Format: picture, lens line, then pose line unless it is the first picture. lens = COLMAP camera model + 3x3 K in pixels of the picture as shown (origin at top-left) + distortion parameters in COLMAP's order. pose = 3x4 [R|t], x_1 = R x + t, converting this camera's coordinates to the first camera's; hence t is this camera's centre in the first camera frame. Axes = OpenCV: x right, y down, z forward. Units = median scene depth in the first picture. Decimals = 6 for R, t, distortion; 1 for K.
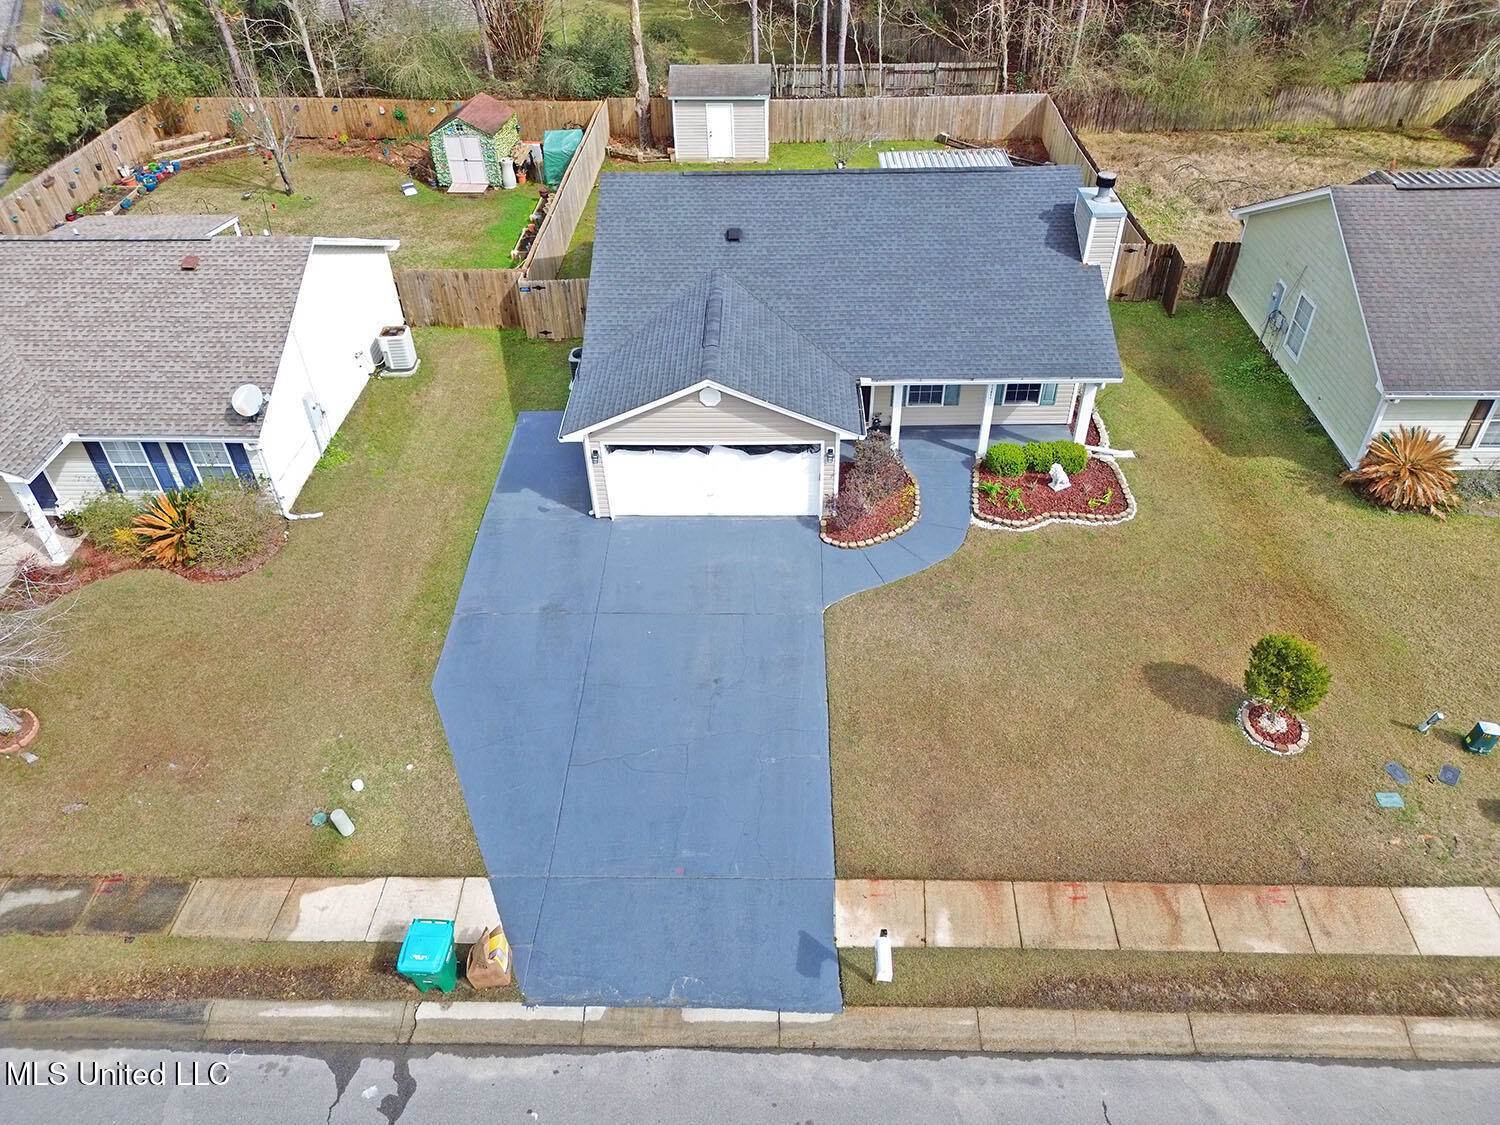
lens RADIAL K [[1057.9, 0, 750.0], [0, 1057.9, 562.5], [0, 0, 1]] dist [0.058644, -0.049240]
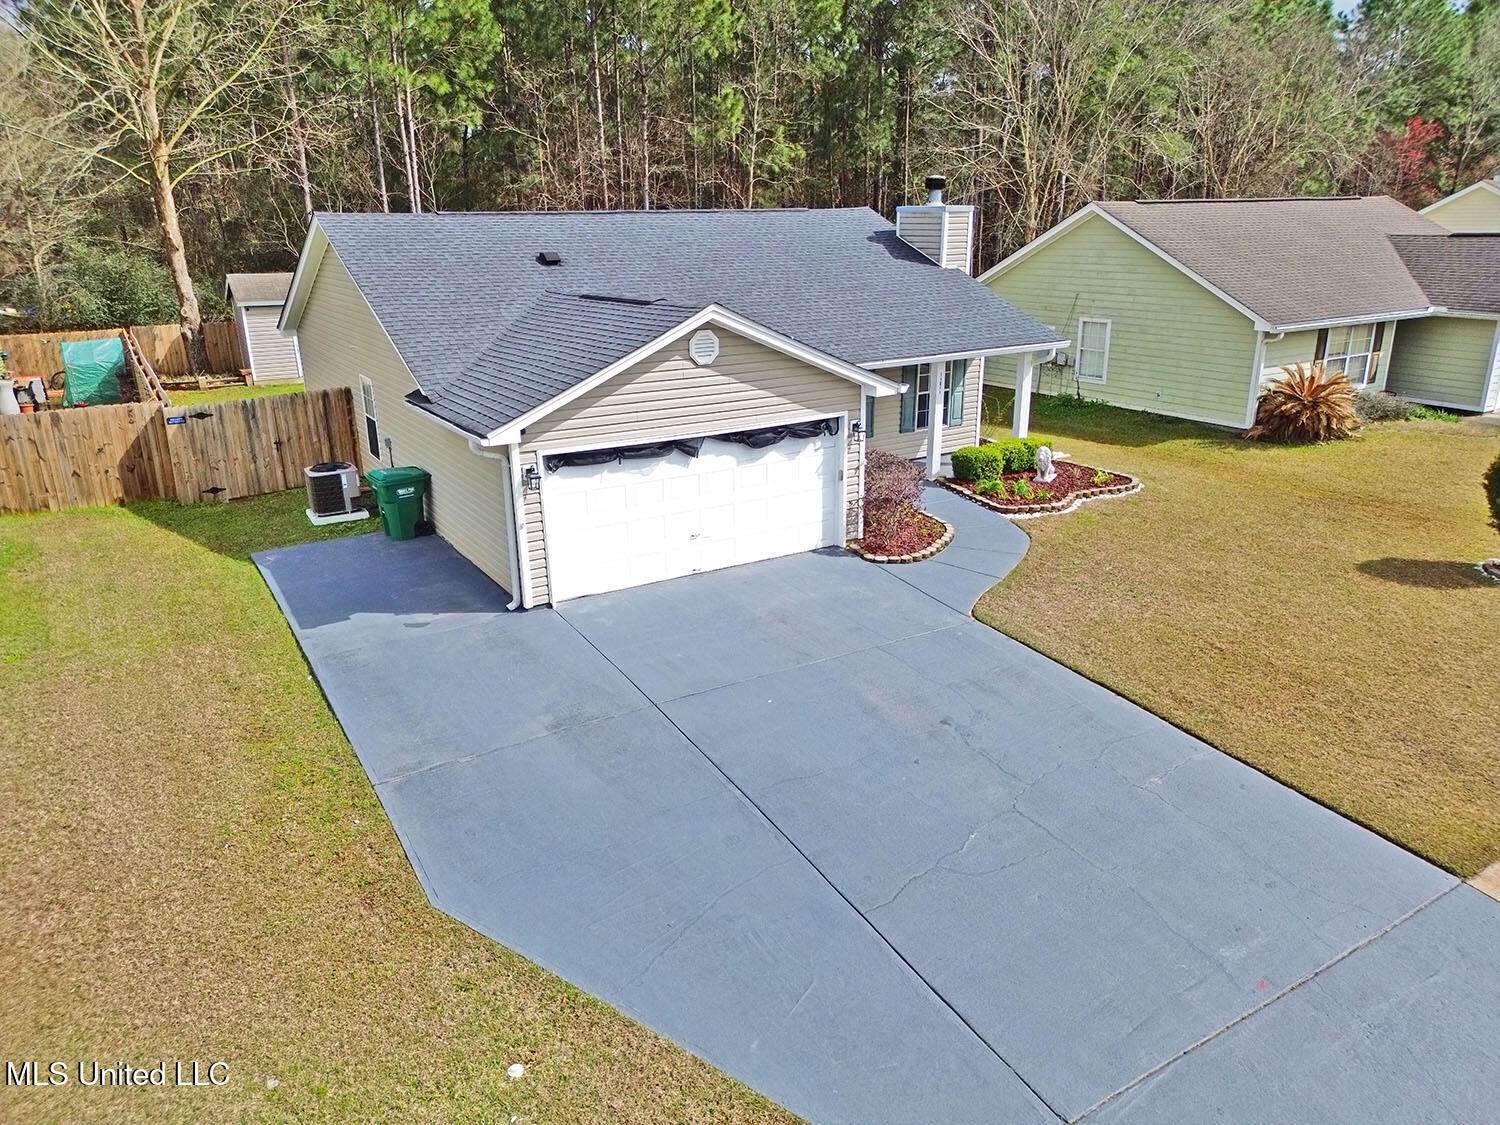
lens RADIAL K [[1057.9, 0, 750.0], [0, 1057.9, 562.5], [0, 0, 1]] dist [0.058644, -0.049240]
pose [[0.840557, -0.165063, 0.515963, -0.336801], [0.343053, 0.899324, -0.271164, 0.131902], [-0.419259, 0.404932, 0.812559, 0.481521]]
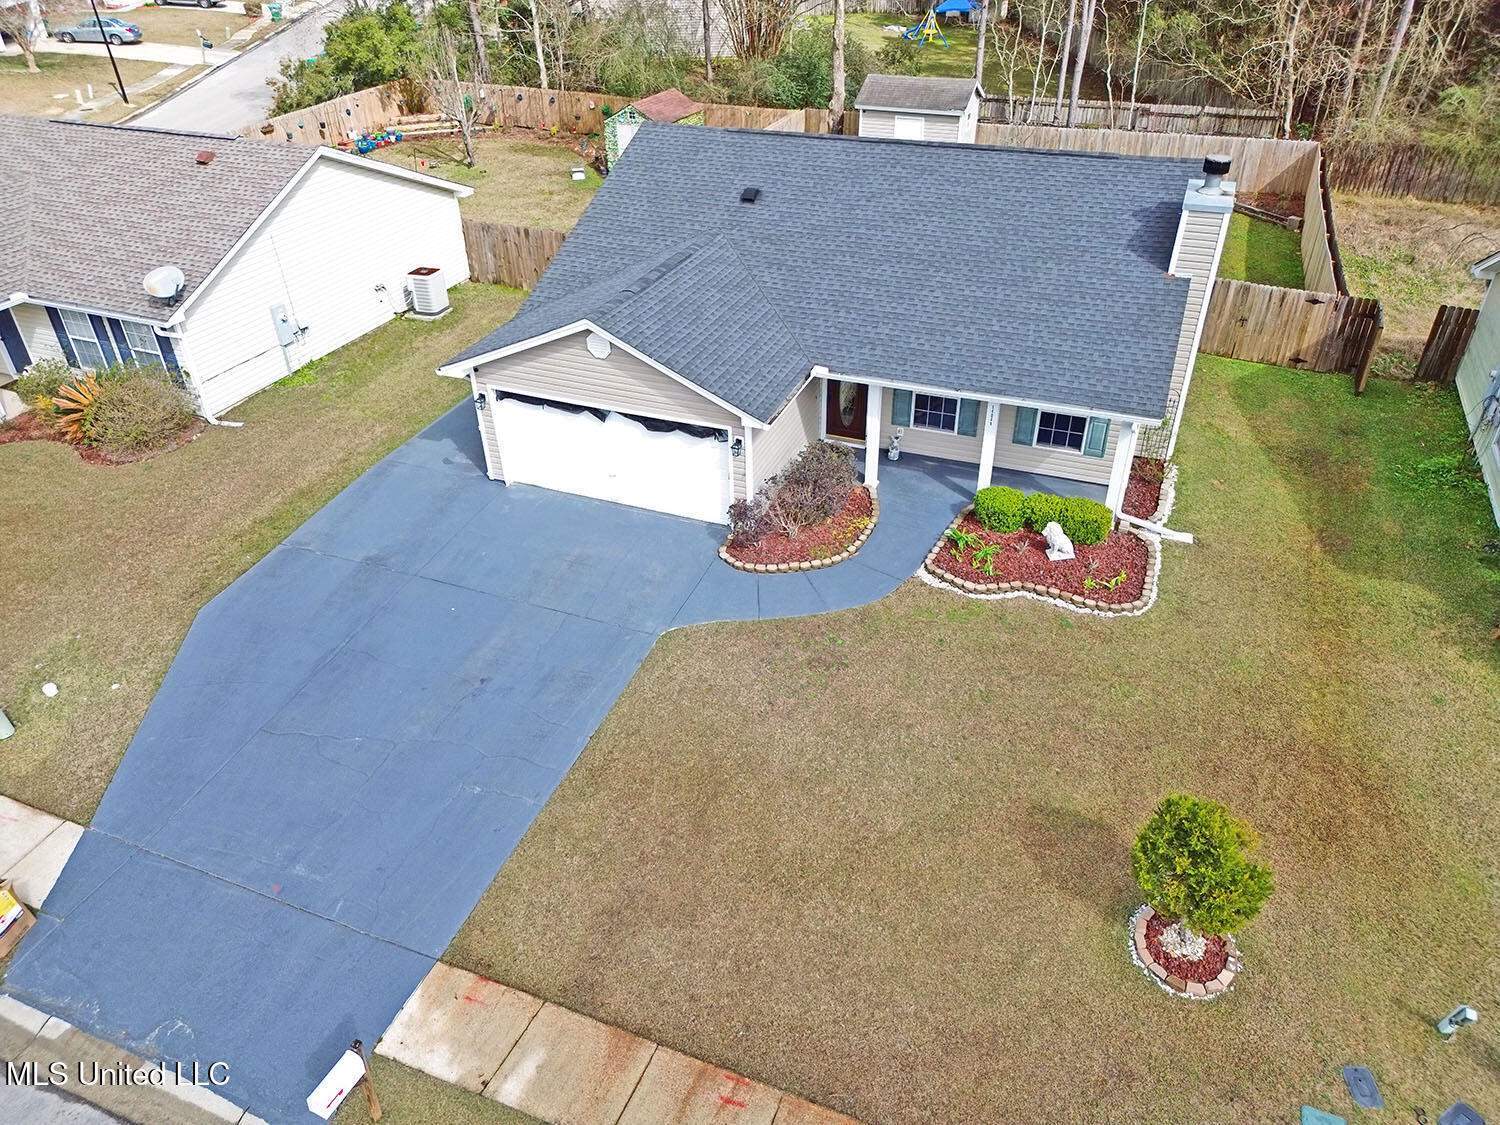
lens RADIAL K [[1057.9, 0, 750.0], [0, 1057.9, 562.5], [0, 0, 1]] dist [0.058644, -0.049240]
pose [[0.934557, 0.202539, -0.292541, 0.317501], [-0.226216, 0.972837, -0.049134, 0.017987], [0.274643, 0.112096, 0.954990, 0.248927]]
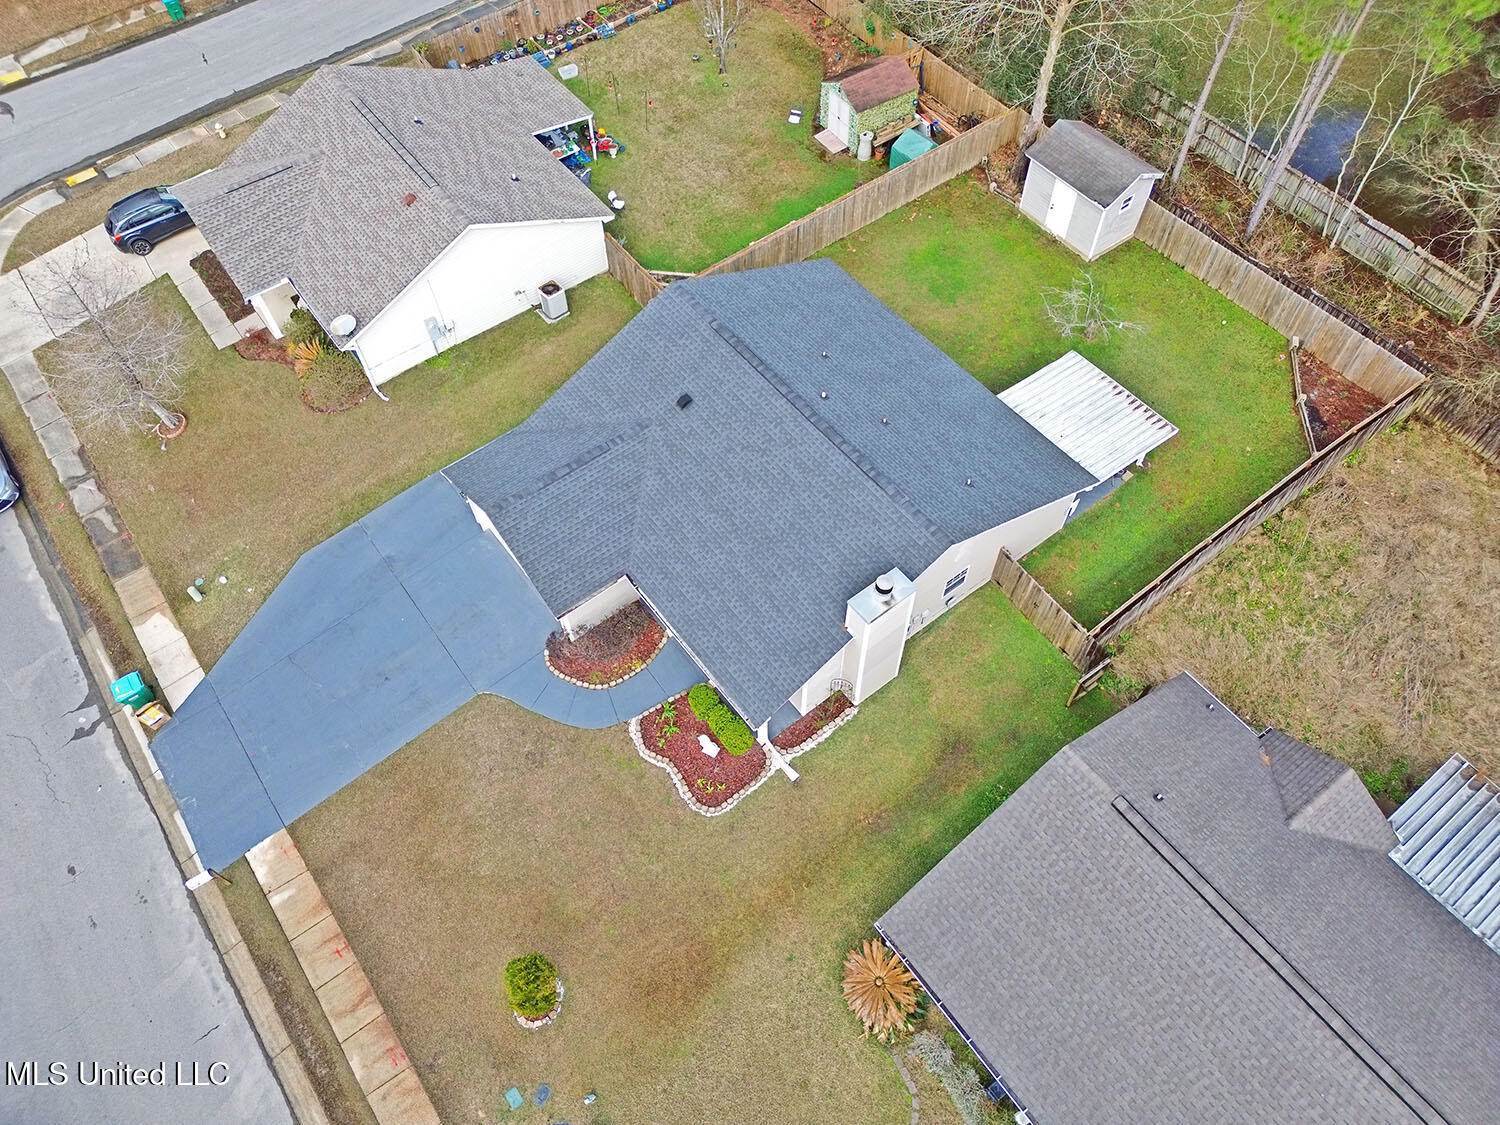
lens RADIAL K [[1057.9, 0, 750.0], [0, 1057.9, 562.5], [0, 0, 1]] dist [0.058644, -0.049240]
pose [[0.626296, 0.659369, -0.415915, 0.691745], [-0.489841, 0.747879, 0.448031, -0.801447], [0.606473, -0.076868, 0.791380, 0.120128]]
